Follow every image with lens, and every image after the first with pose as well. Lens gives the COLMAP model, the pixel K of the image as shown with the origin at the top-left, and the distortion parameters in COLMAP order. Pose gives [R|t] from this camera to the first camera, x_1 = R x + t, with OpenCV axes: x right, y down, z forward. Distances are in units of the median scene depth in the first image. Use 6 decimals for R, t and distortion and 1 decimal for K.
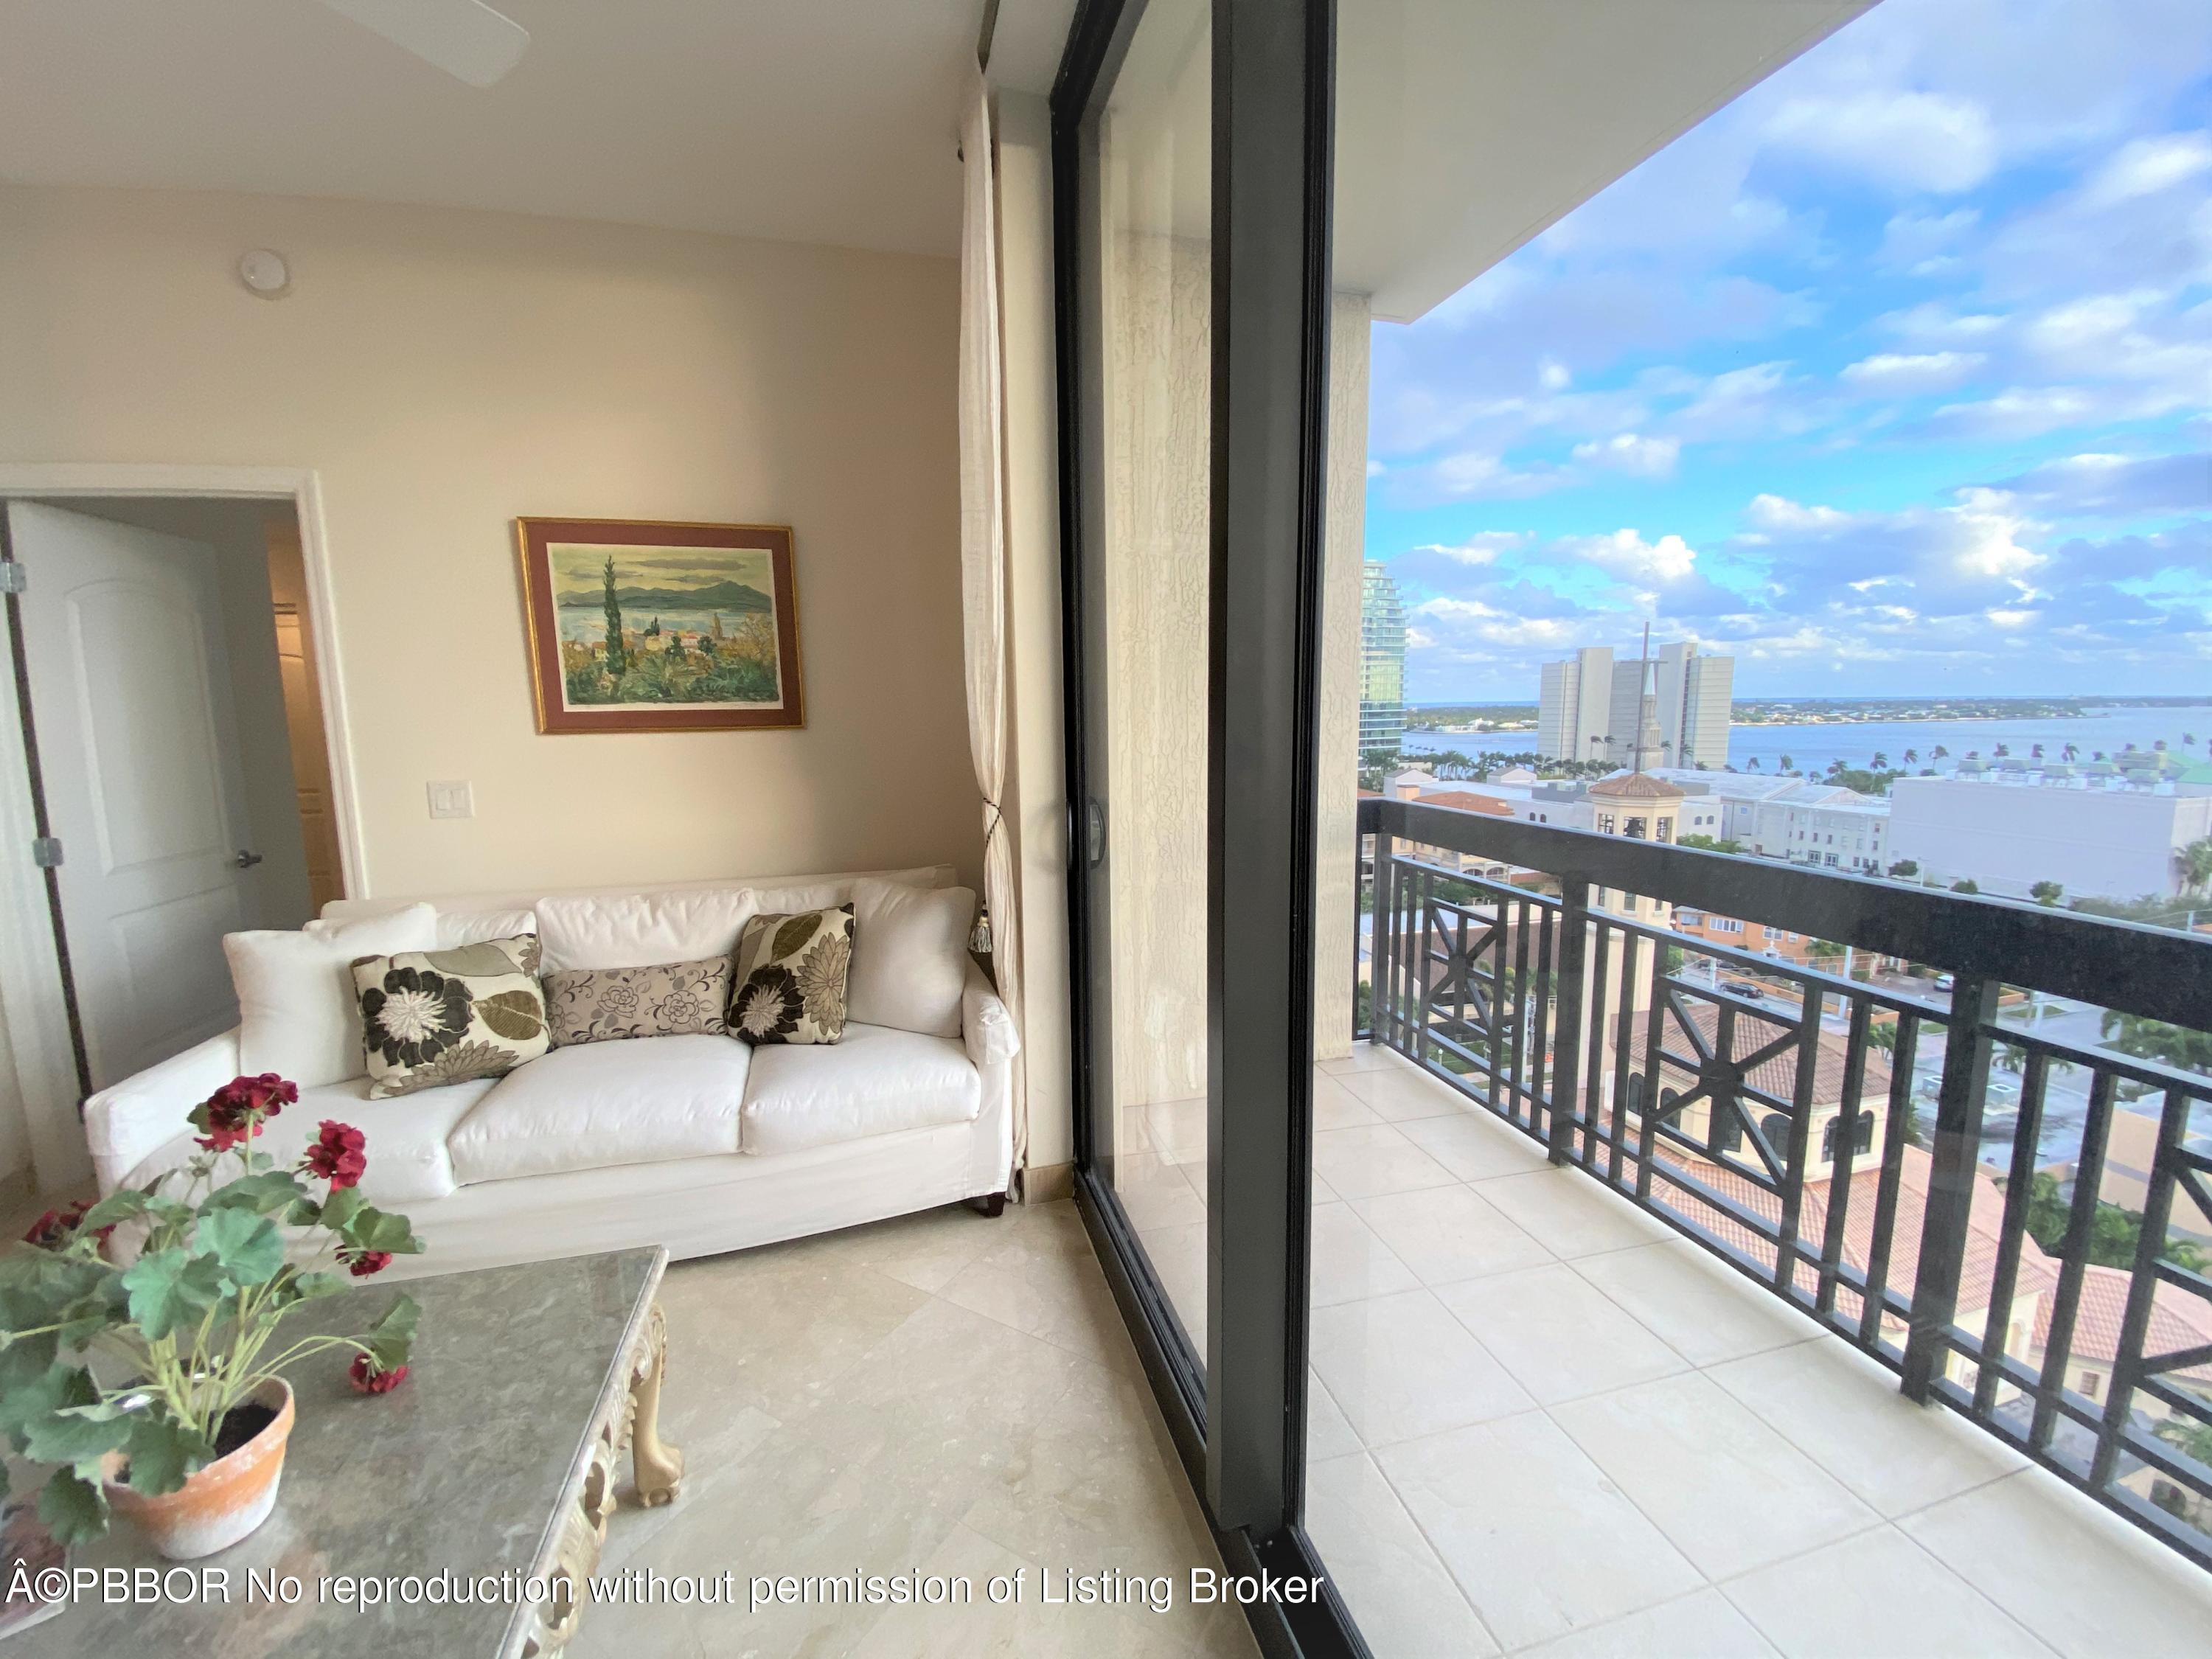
lens RADIAL K [[891.6, 0, 1102.5], [0, 891.6, 828.1], [0, 0, 1]] dist [0.027078, -0.024217]
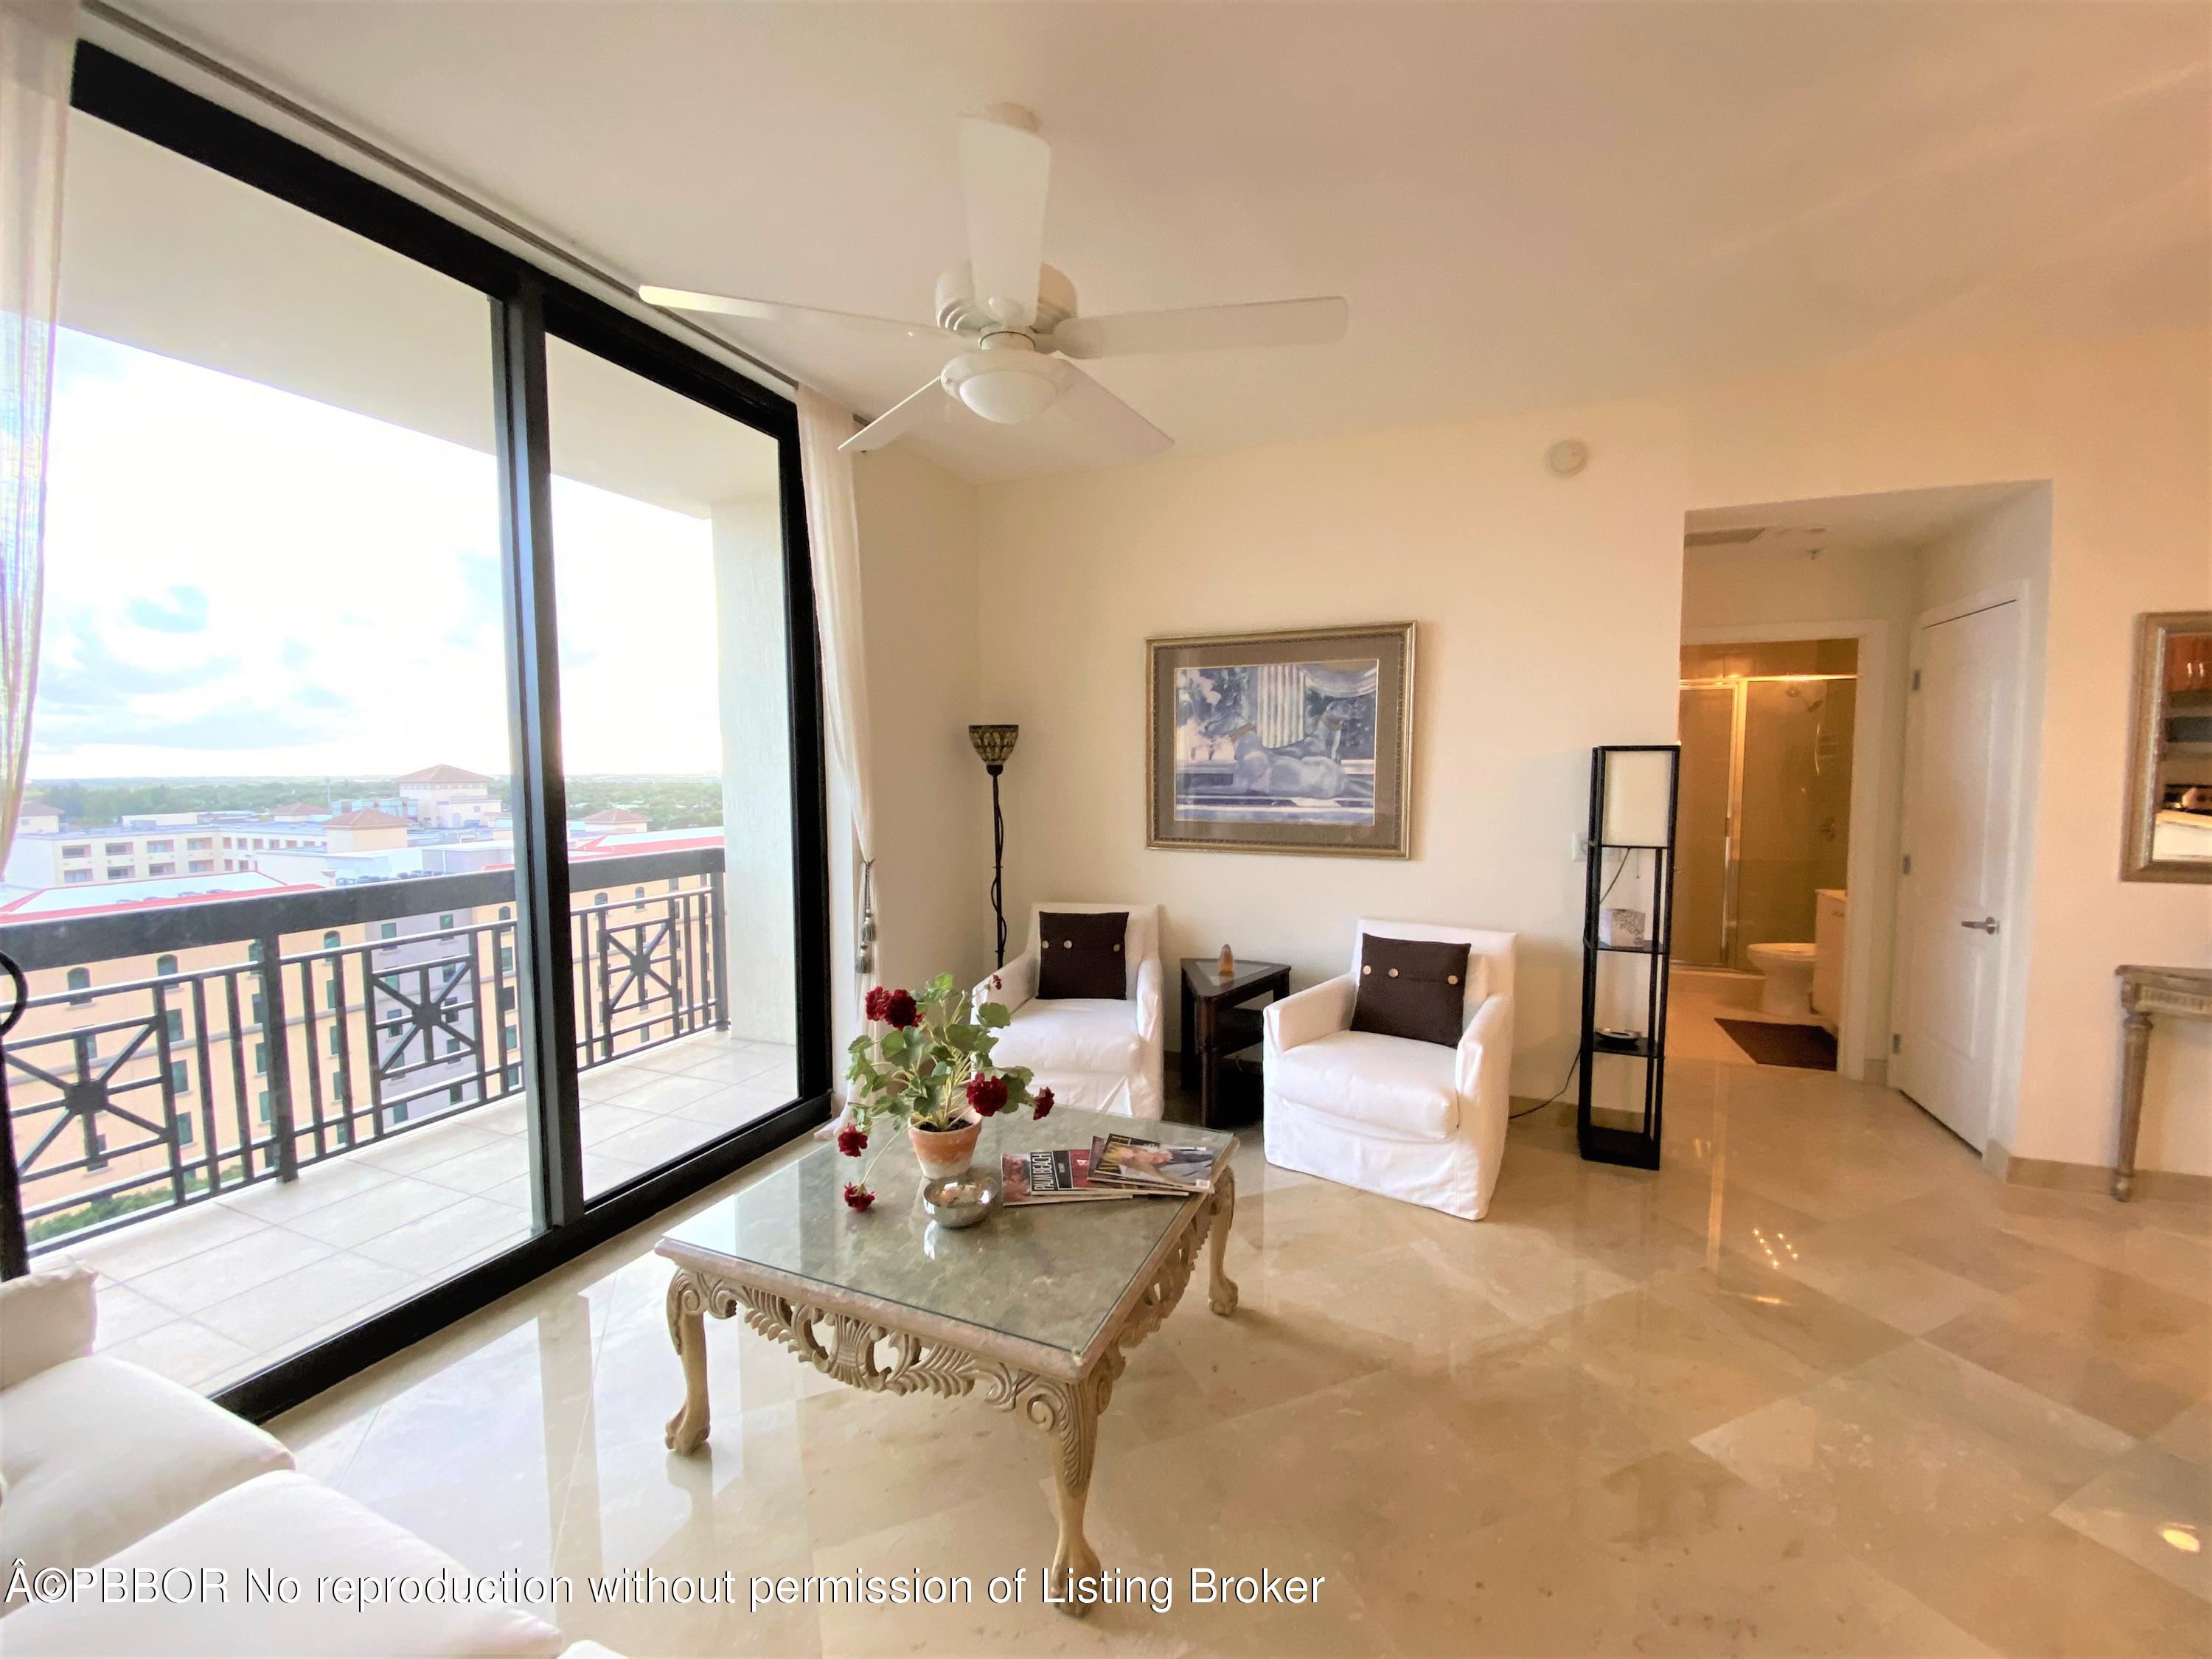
lens RADIAL K [[891.6, 0, 1102.5], [0, 891.6, 828.1], [0, 0, 1]] dist [0.027078, -0.024217]
pose [[-0.792208, -0.021622, 0.609868, -1.064658], [0.100576, 0.981080, 0.165429, -0.134931], [-0.601906, 0.192392, -0.775045, 0.934861]]
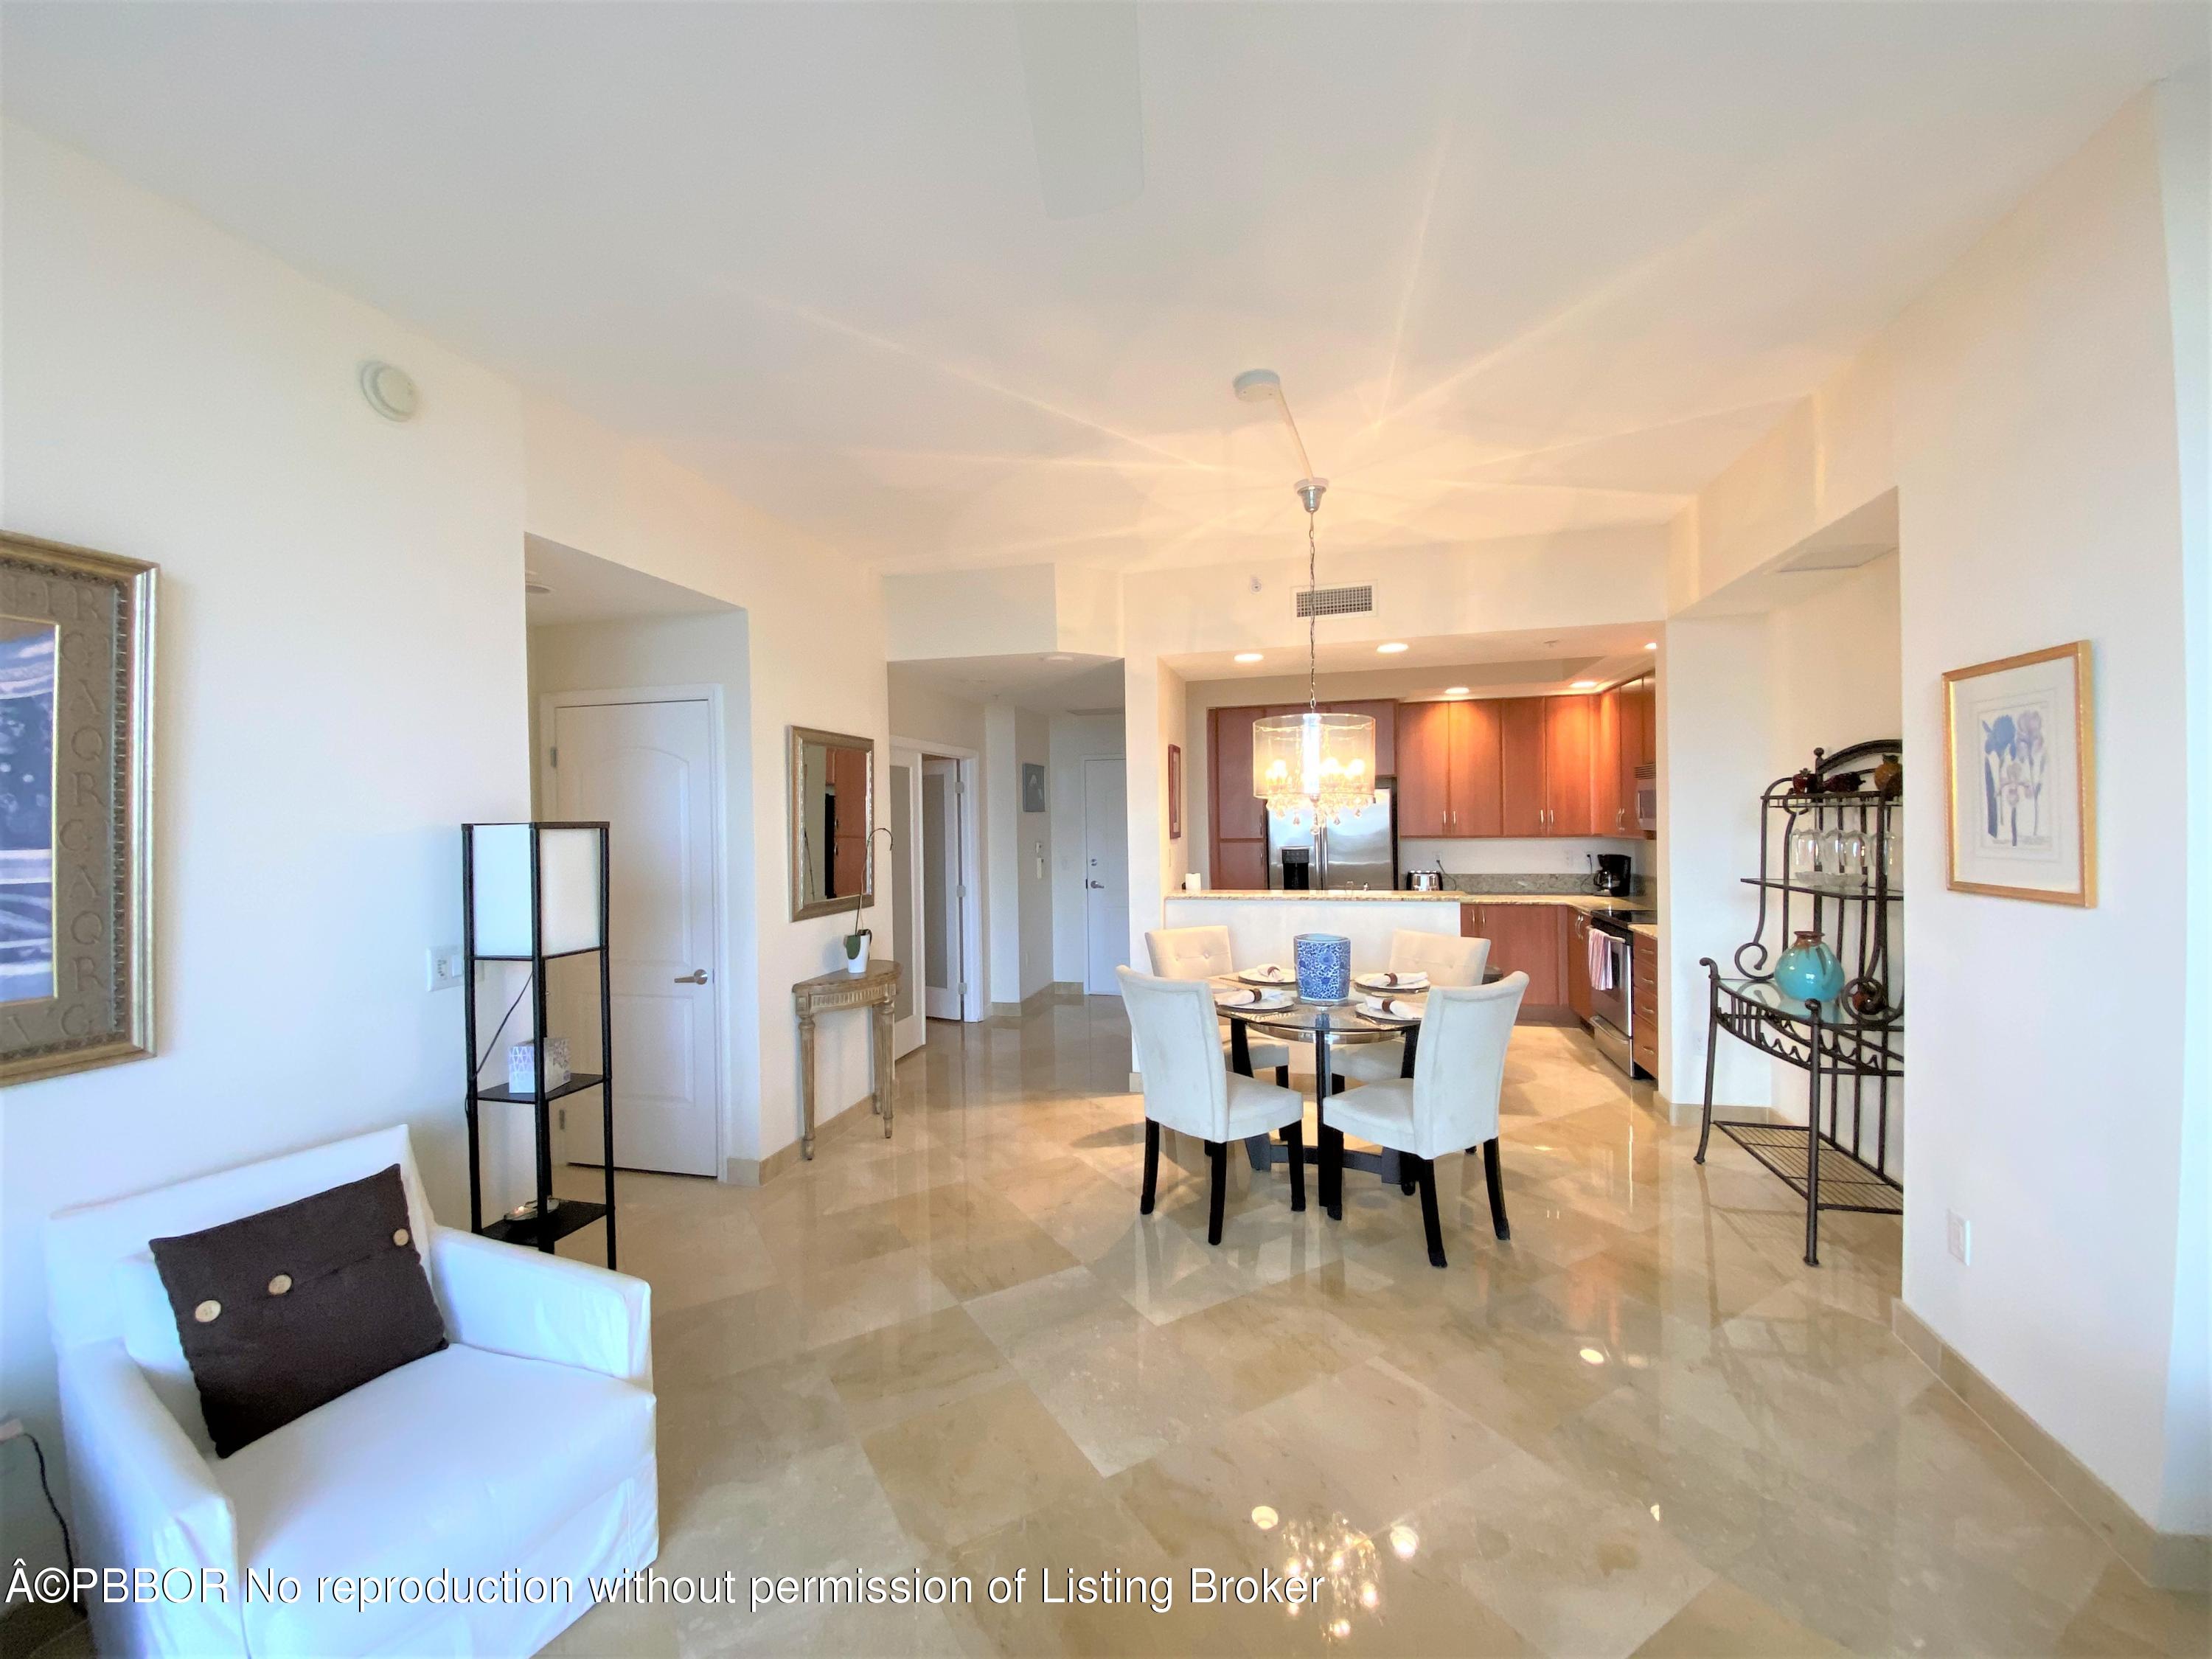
lens RADIAL K [[890.3, 0, 1106.0], [0, 890.3, 829.5], [0, 0, 1]] dist [0.043763, -0.033682]
pose [[-0.485667, 0.036529, -0.873380, -0.302636], [-0.094151, 0.991128, 0.093809, -0.101905], [0.869059, 0.127790, -0.477919, 0.450179]]
